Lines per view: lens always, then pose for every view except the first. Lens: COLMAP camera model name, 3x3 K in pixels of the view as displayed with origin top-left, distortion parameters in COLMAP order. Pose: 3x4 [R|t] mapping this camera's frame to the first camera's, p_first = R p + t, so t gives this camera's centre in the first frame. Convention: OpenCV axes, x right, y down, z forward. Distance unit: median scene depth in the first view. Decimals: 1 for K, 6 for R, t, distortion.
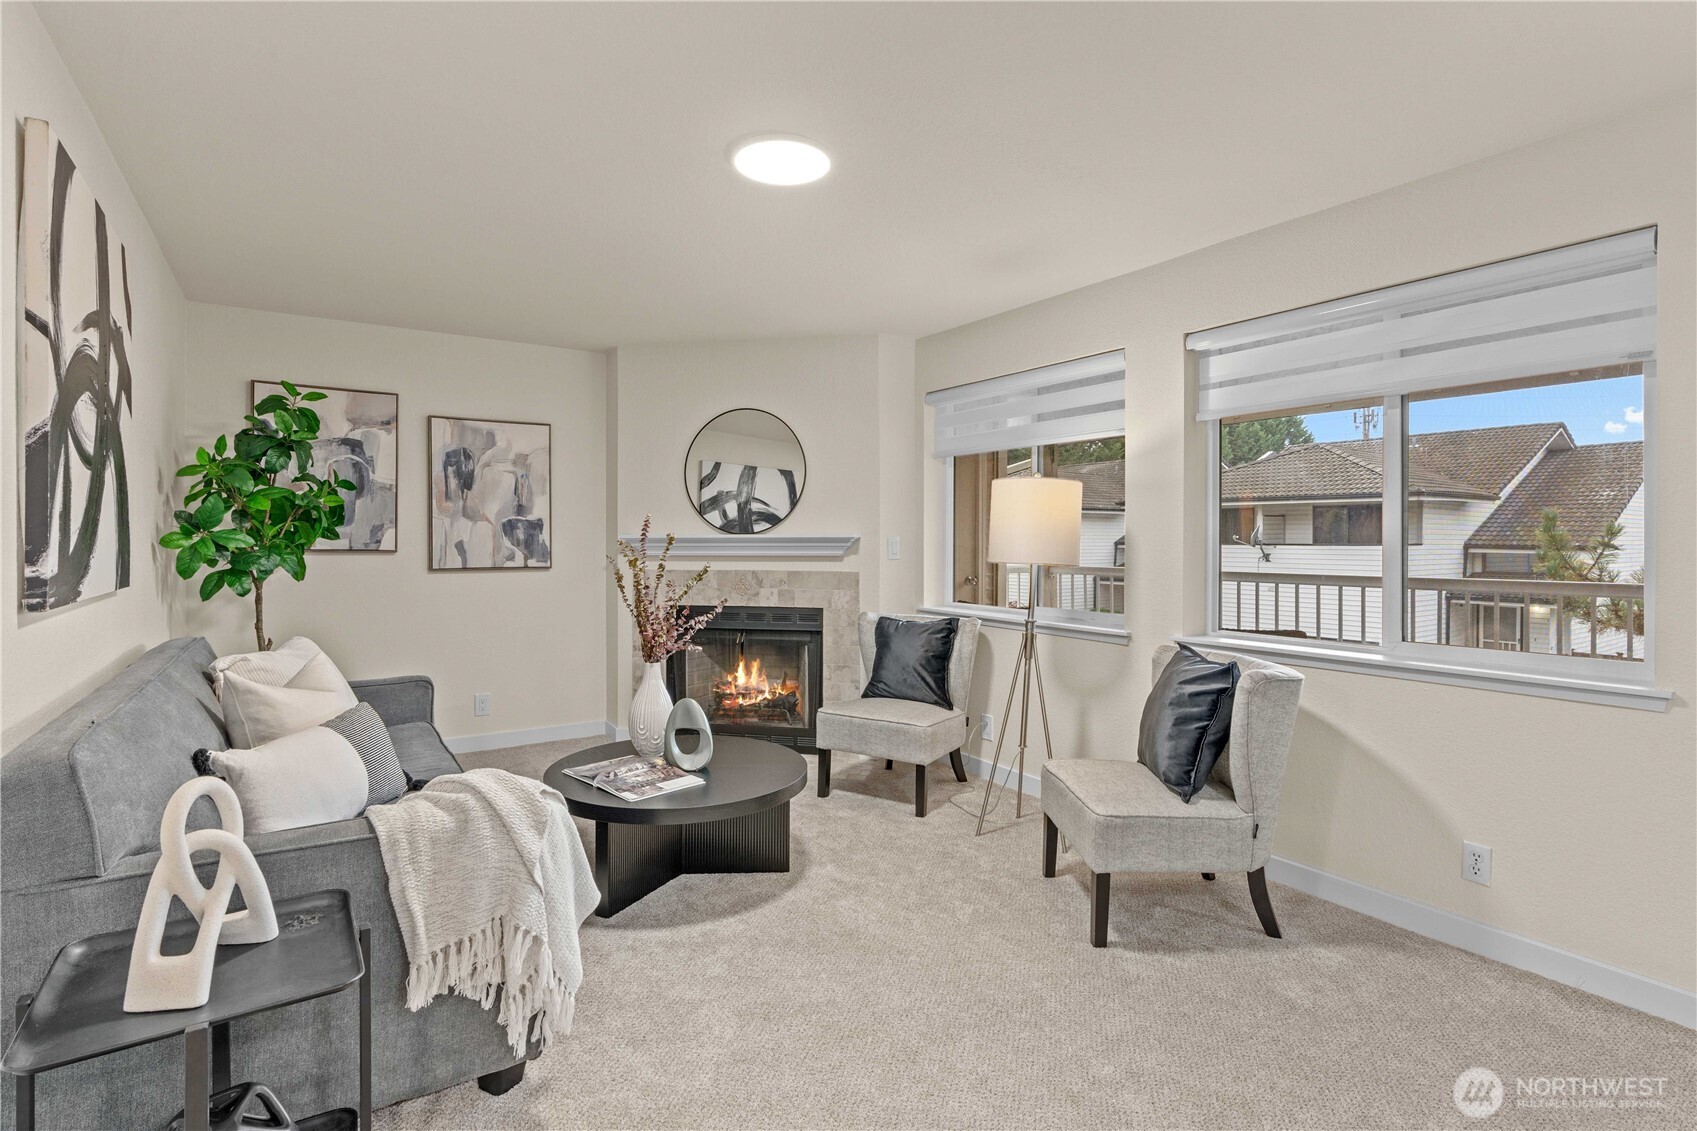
lens RADIAL K [[825.0, 0, 837.6], [0, 825.0, 546.4], [0, 0, 1]] dist [-0.005356, -0.000096]
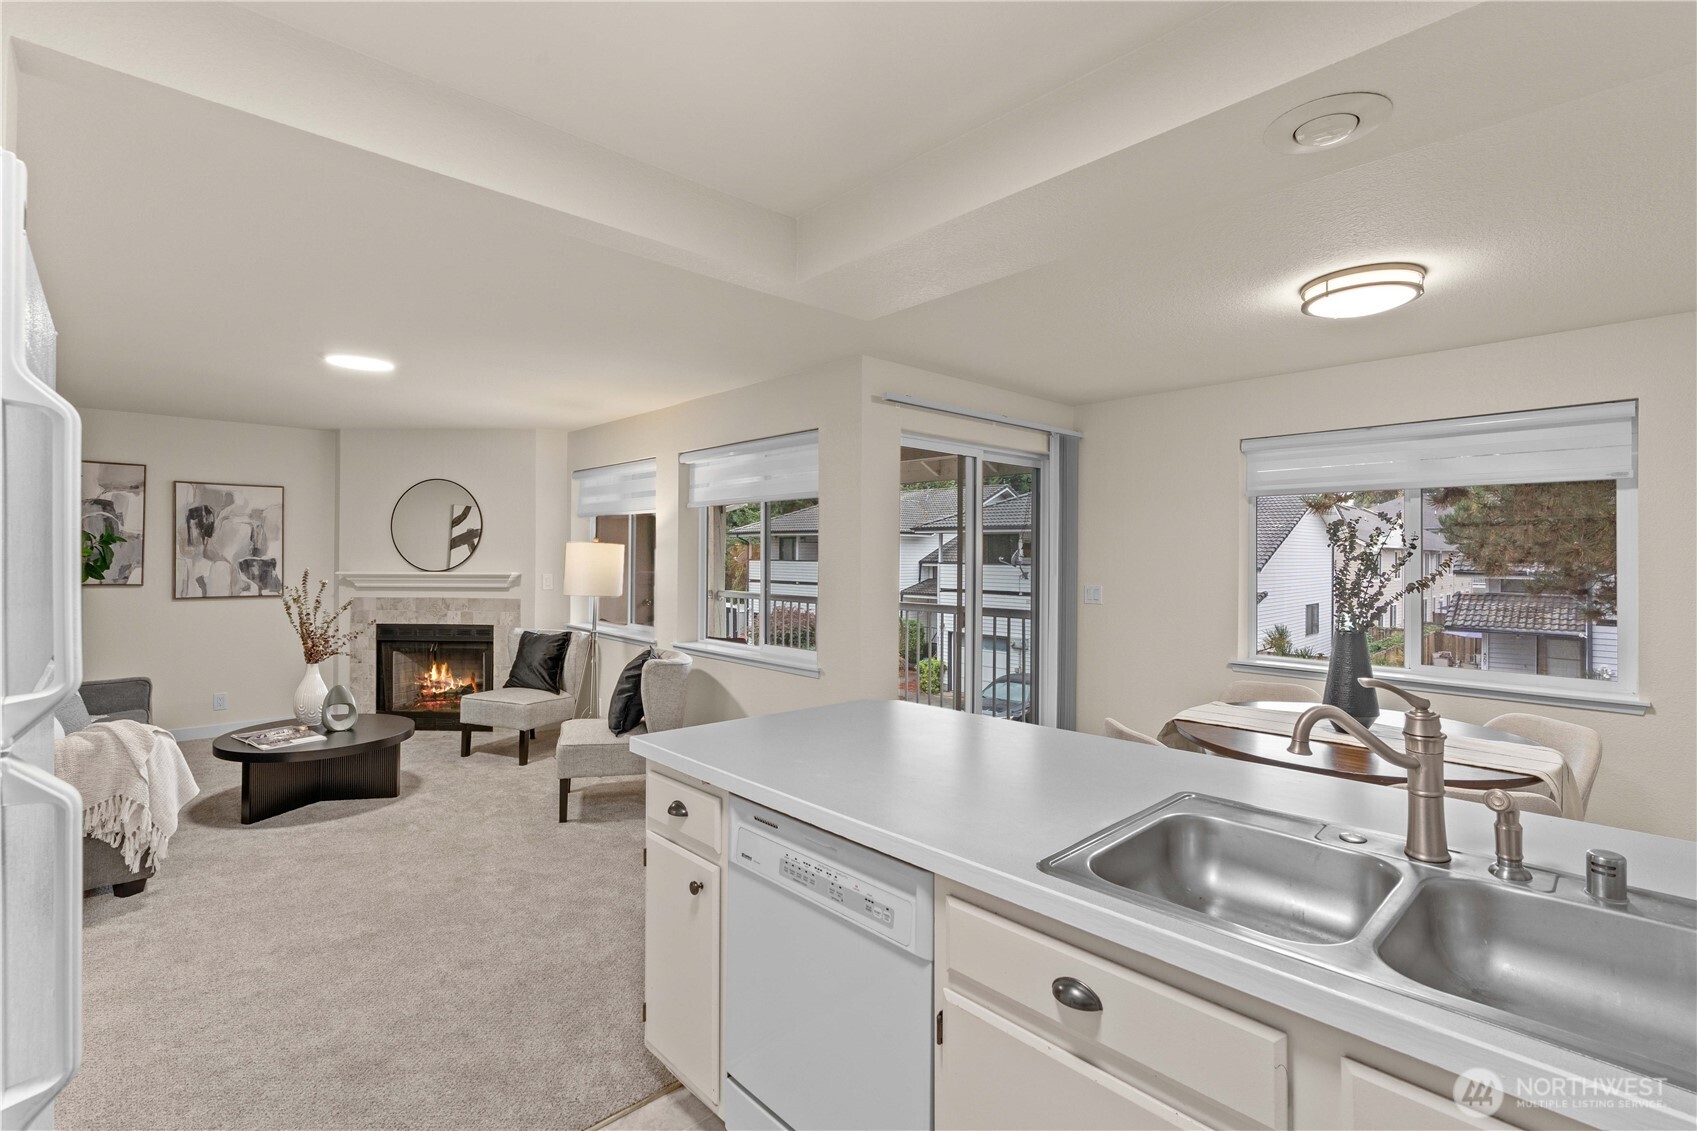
lens RADIAL K [[782.6, 0, 845.1], [0, 782.6, 551.6], [0, 0, 1]] dist [-0.002413, 0.000862]
pose [[0.986936, 0.005715, 0.161010, 0.374558], [-0.004045, 0.999935, -0.010697, -0.039060], [-0.161060, 0.009906, 0.986895, -0.416119]]
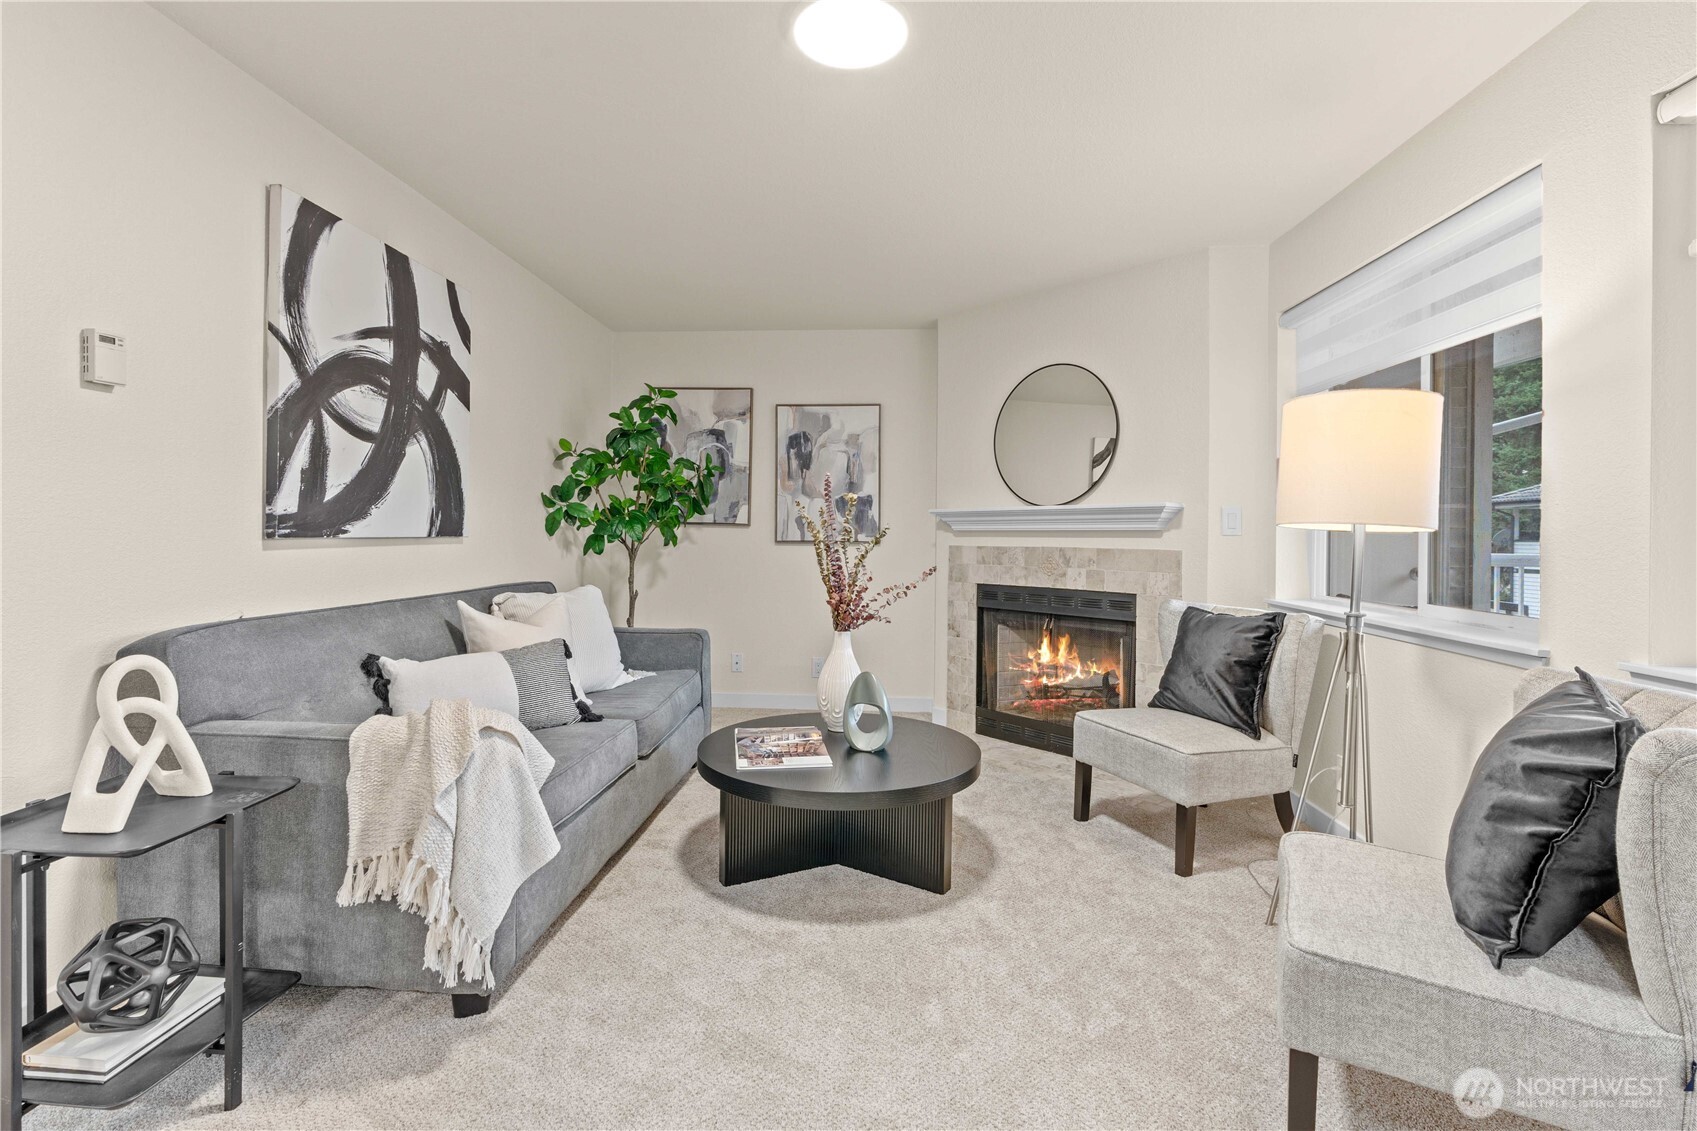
lens RADIAL K [[781.5, 0, 838.7], [0, 781.5, 535.0], [0, 0, 1]] dist [-0.011840, 0.006350]
pose [[0.794082, 0.005827, -0.607782, 0.232644], [-0.013492, 0.999877, -0.008040, 0.028024], [0.607661, 0.014585, 0.794063, 0.214843]]
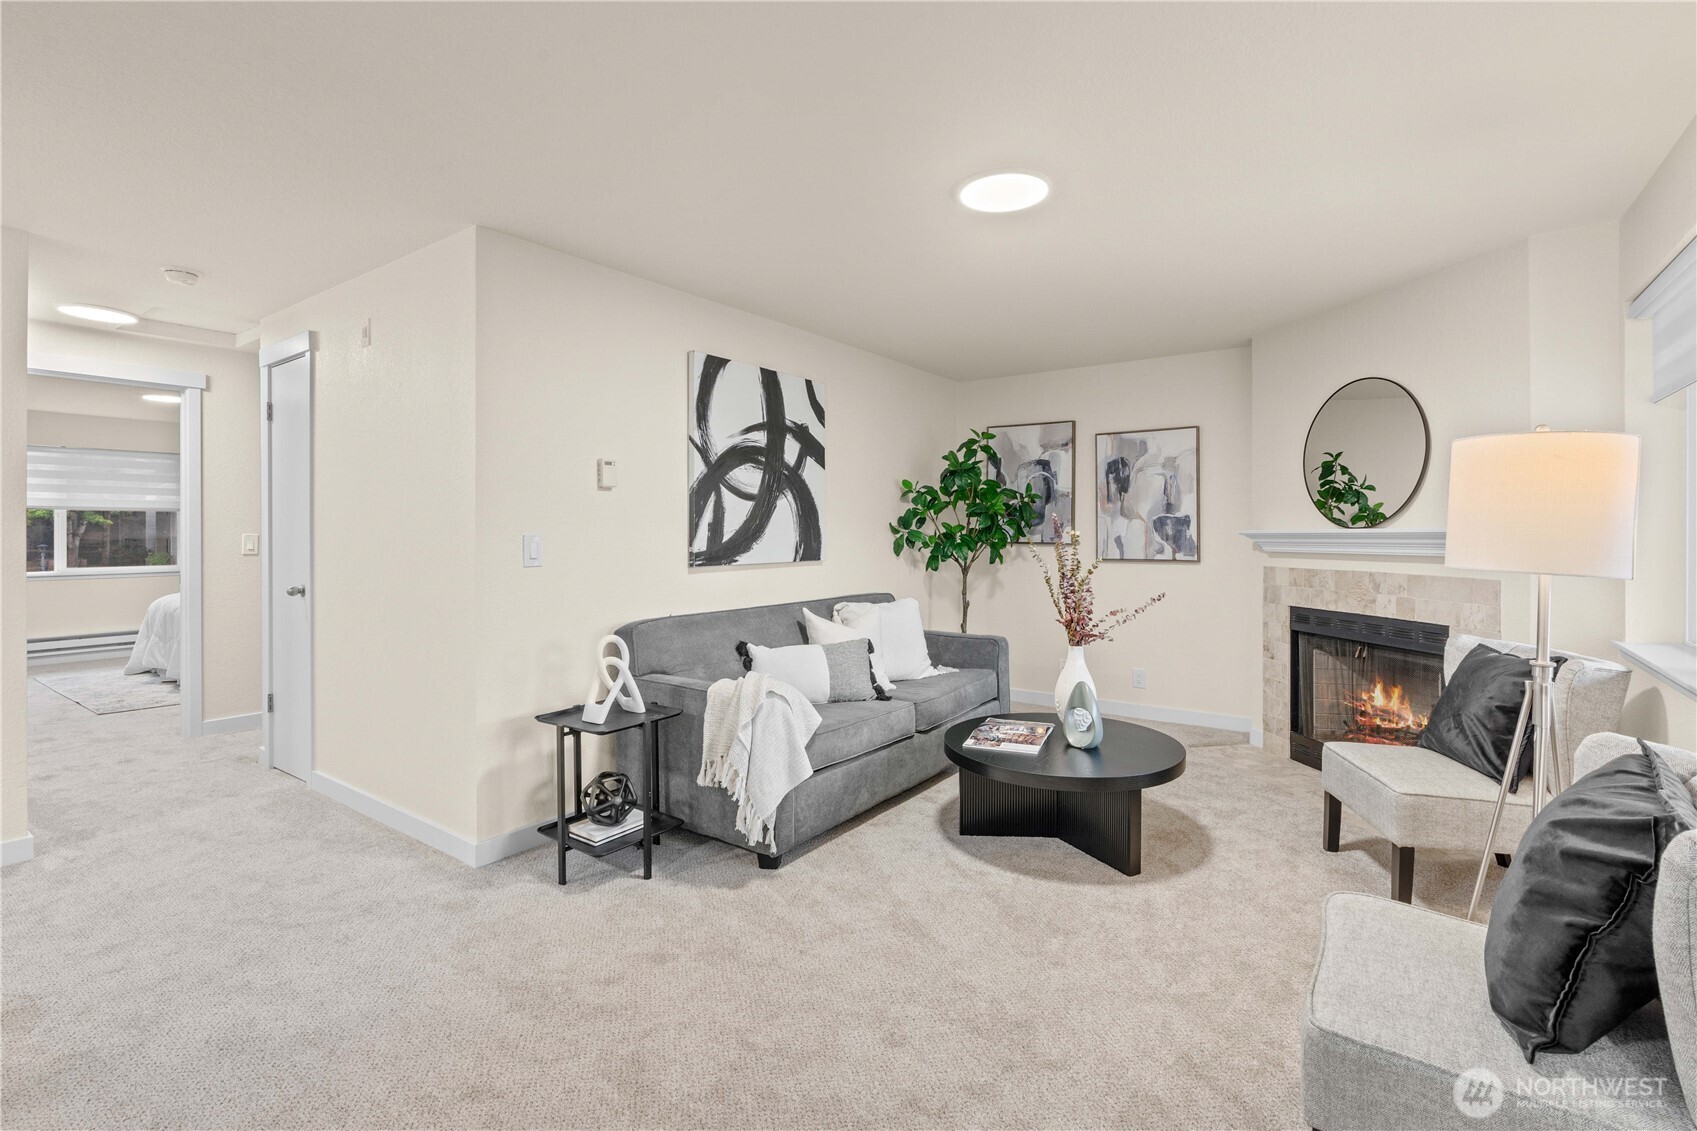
lens RADIAL K [[776.1, 0, 849.0], [0, 776.1, 540.3], [0, 0, 1]] dist [-0.002838, -0.000006]
pose [[0.360446, 0.005796, -0.932762, 0.470640], [-0.006503, 0.999972, 0.003701, -0.002413], [0.932757, 0.004732, 0.360474, 0.251228]]
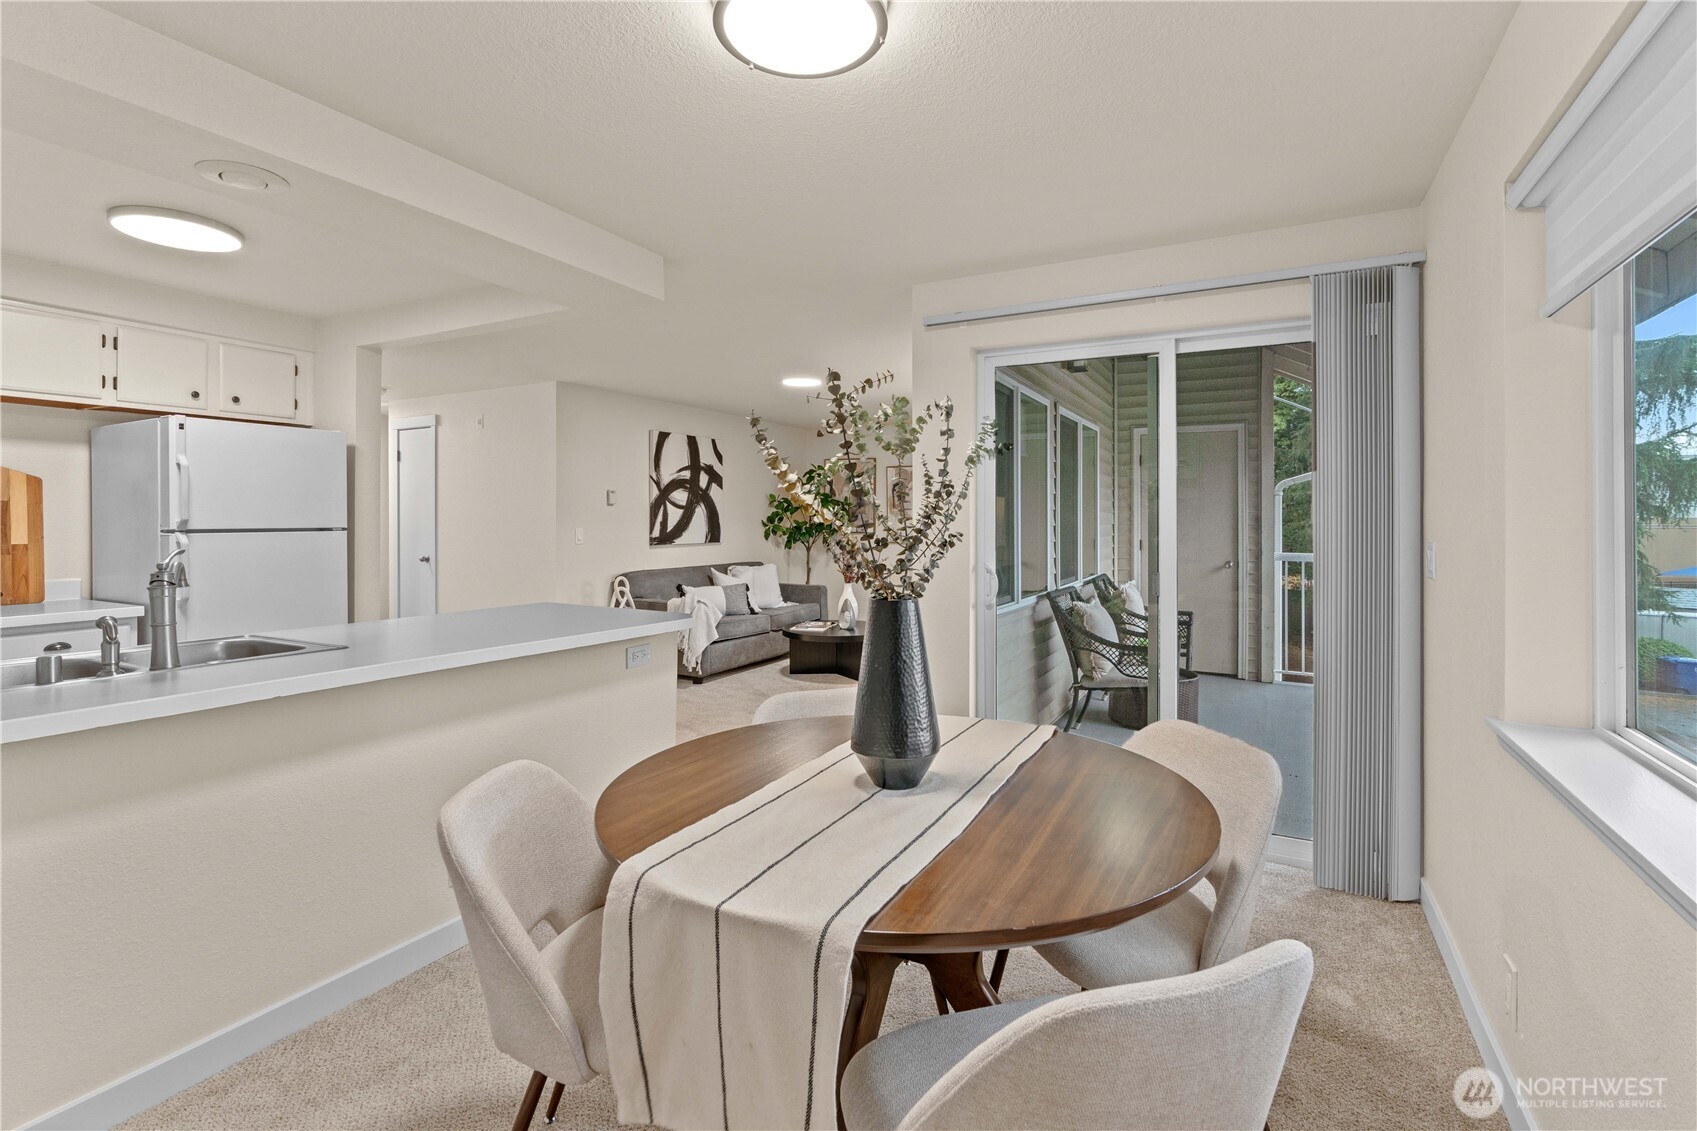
lens RADIAL K [[787.8, 0, 836.0], [0, 787.8, 525.5], [0, 0, 1]] dist [-0.000780, -0.000005]
pose [[0.468908, 0.003143, -0.883242, 1.223389], [-0.007725, 0.999970, -0.000543, -0.011667], [0.883213, 0.007077, 0.468918, -0.027496]]
